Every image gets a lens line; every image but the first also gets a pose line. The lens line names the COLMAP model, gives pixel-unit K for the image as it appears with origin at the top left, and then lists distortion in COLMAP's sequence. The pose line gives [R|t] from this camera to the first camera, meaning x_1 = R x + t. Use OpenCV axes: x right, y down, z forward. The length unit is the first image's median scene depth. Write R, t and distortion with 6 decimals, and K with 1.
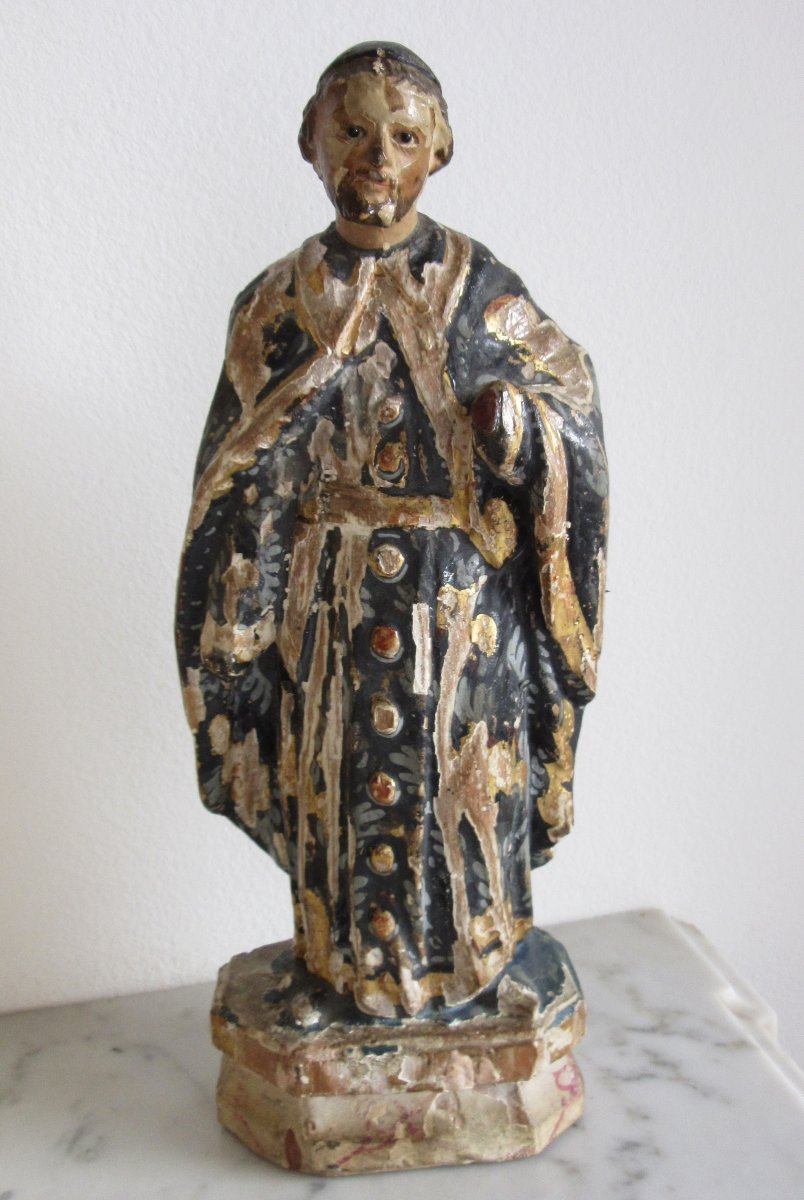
lens RADIAL K [[1187.8, 0, 408.3], [0, 1187.8, 597.2], [0, 0, 1]] dist [-0.034341, 0.000000]
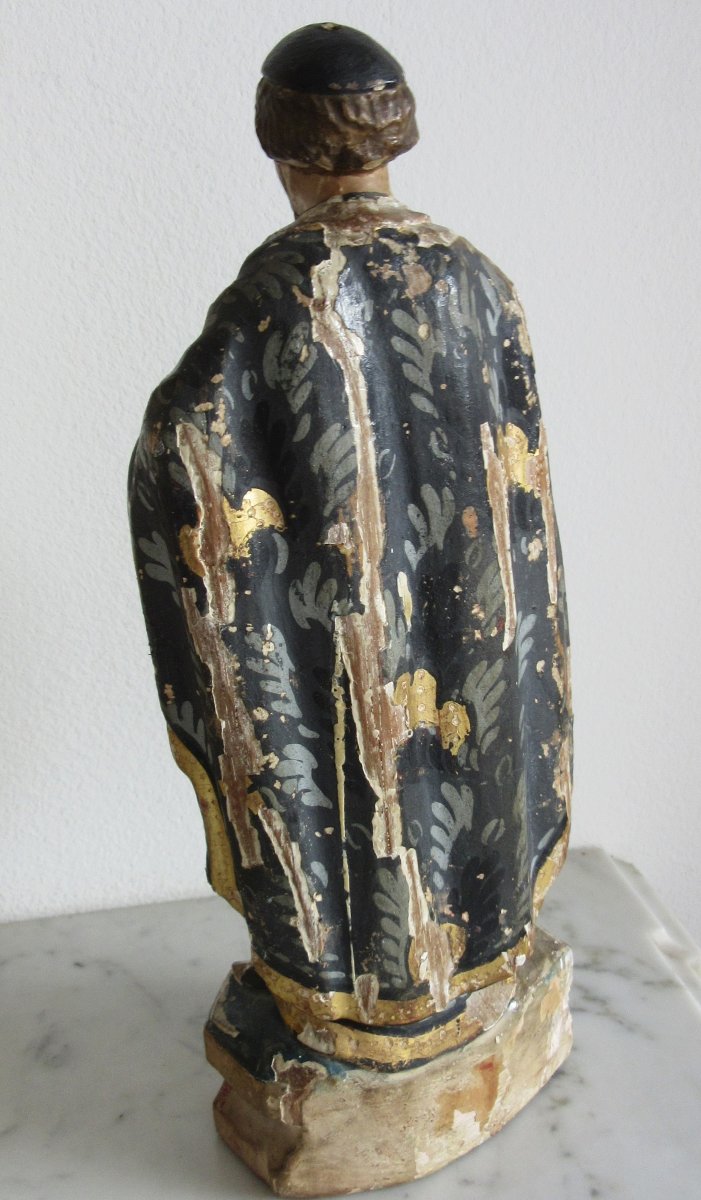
lens RADIAL K [[1276.1, 0, 339.4], [0, 1276.1, 569.3], [0, 0, 1]] dist [-0.038880, 0.000000]
pose [[0.999260, 0.035013, -0.015923, -0.008414], [-0.033658, 0.996336, 0.078627, -0.082921], [0.018618, -0.078033, 0.996777, -0.129685]]
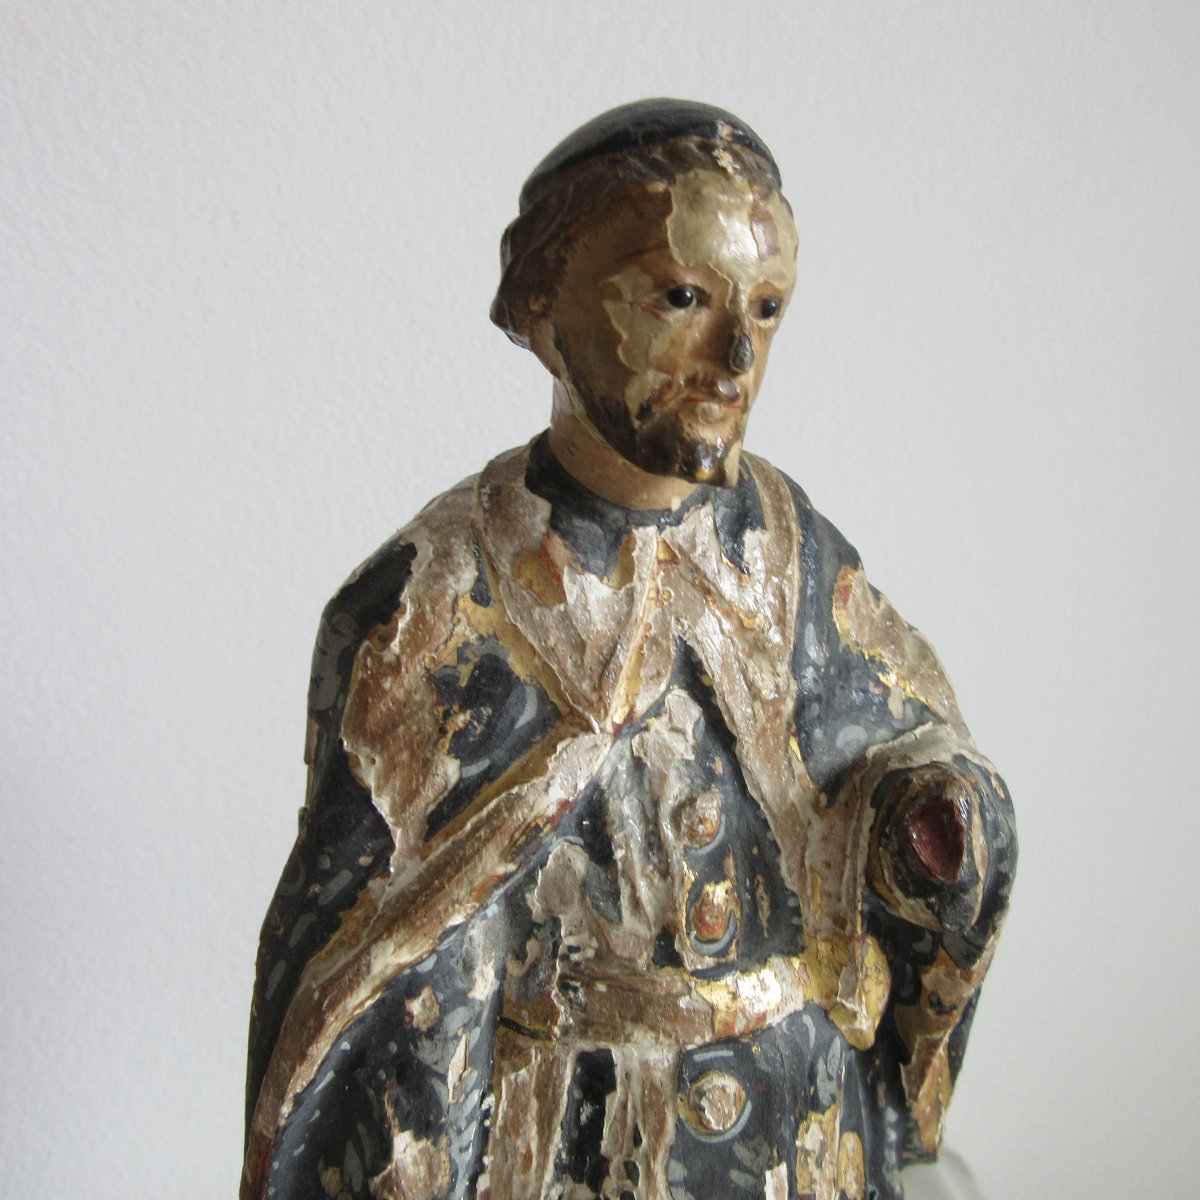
lens RADIAL K [[1184.4, 0, 596.0], [0, 1184.4, 595.3], [0, 0, 1]] dist [-0.032772, 0.000000]
pose [[0.913629, -0.081061, 0.398387, -0.235733], [0.080177, 0.996601, 0.018910, -0.248297], [-0.398566, 0.014664, 0.917023, 0.504468]]
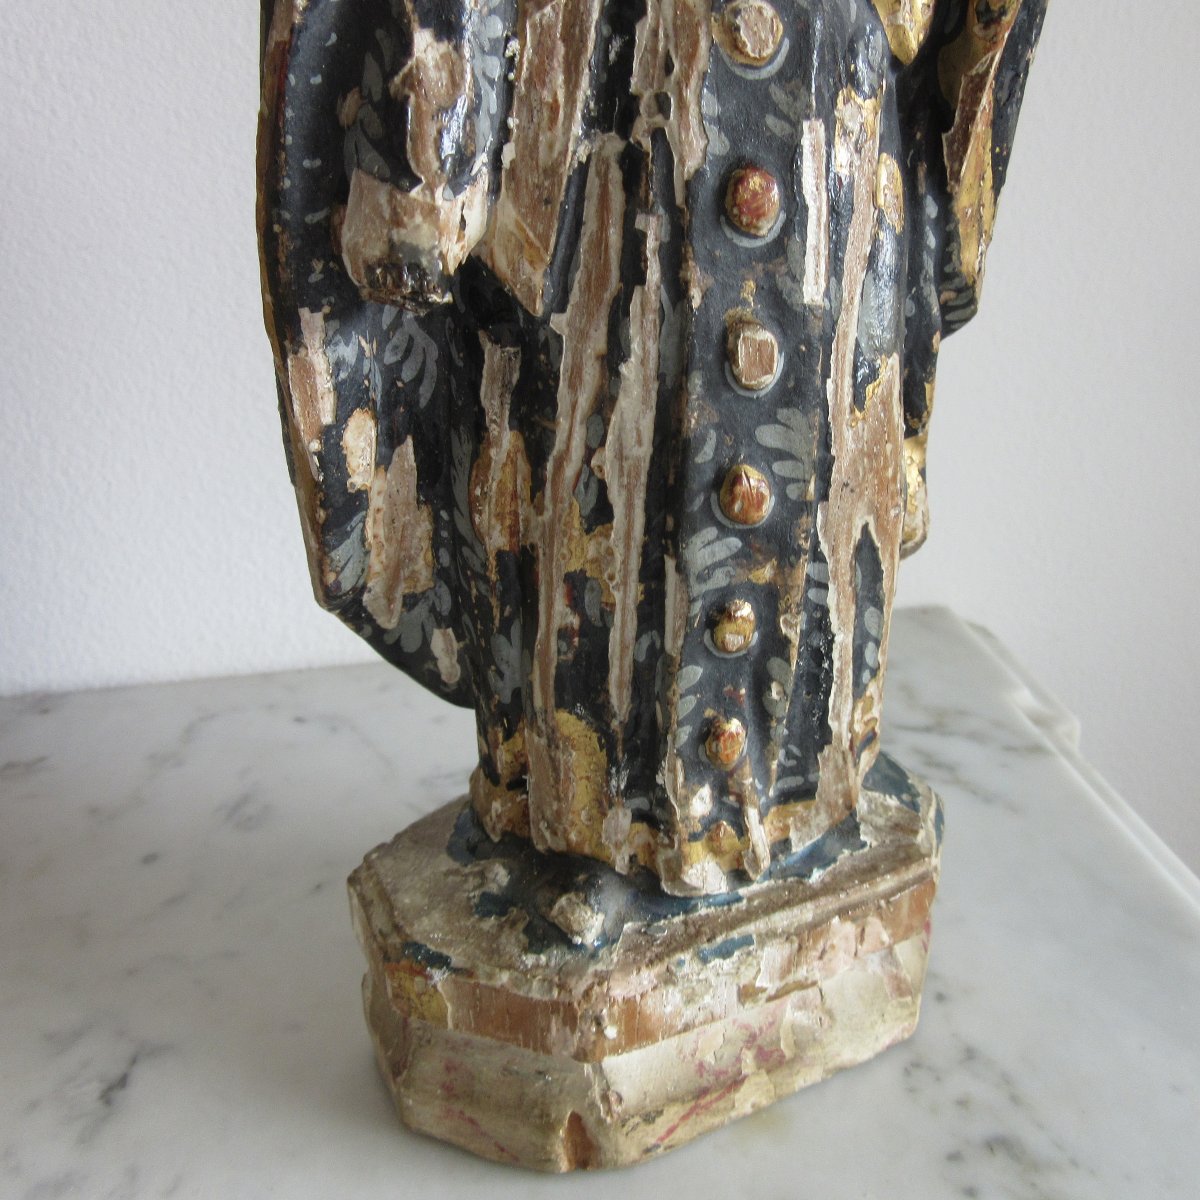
lens RADIAL K [[1184.4, 0, 601.2], [0, 1184.4, 593.0], [0, 0, 1]] dist [-0.032772, 0.000000]
pose [[0.918547, -0.149099, 0.366116, -0.269090], [0.089448, 0.980516, 0.174893, 0.100240], [-0.385058, -0.127899, 0.913987, 0.507347]]
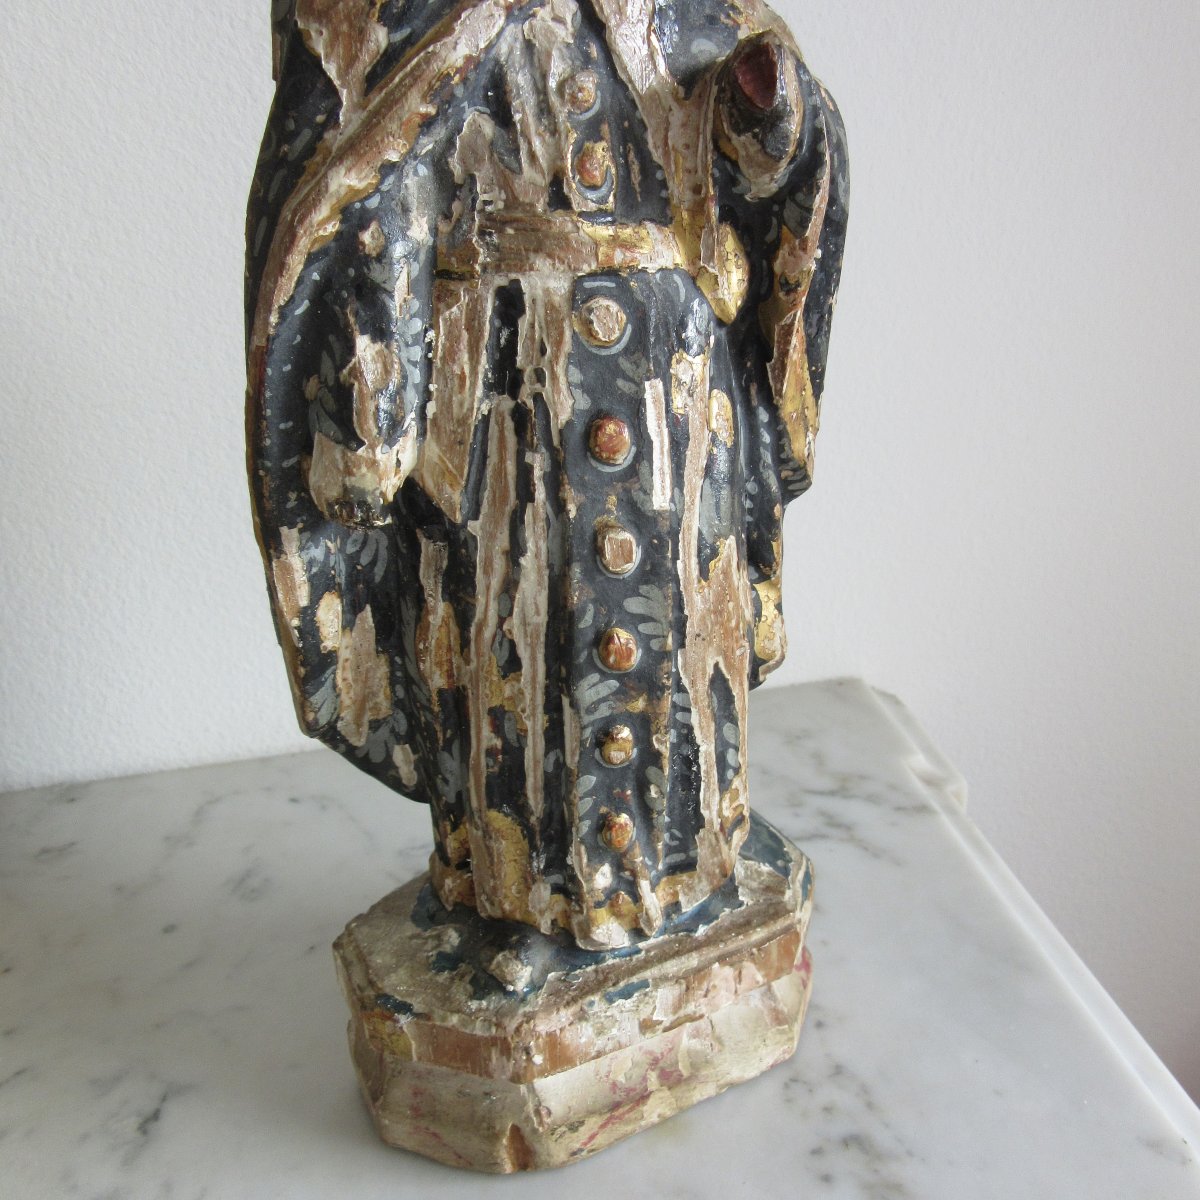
lens RADIAL K [[1184.4, 0, 601.0], [0, 1184.4, 598.8], [0, 0, 1]] dist [-0.032772, 0.000000]
pose [[0.911948, -0.169169, 0.373807, -0.277758], [0.120820, 0.981372, 0.149370, 0.022250], [-0.392113, -0.091054, 0.915400, 0.338682]]
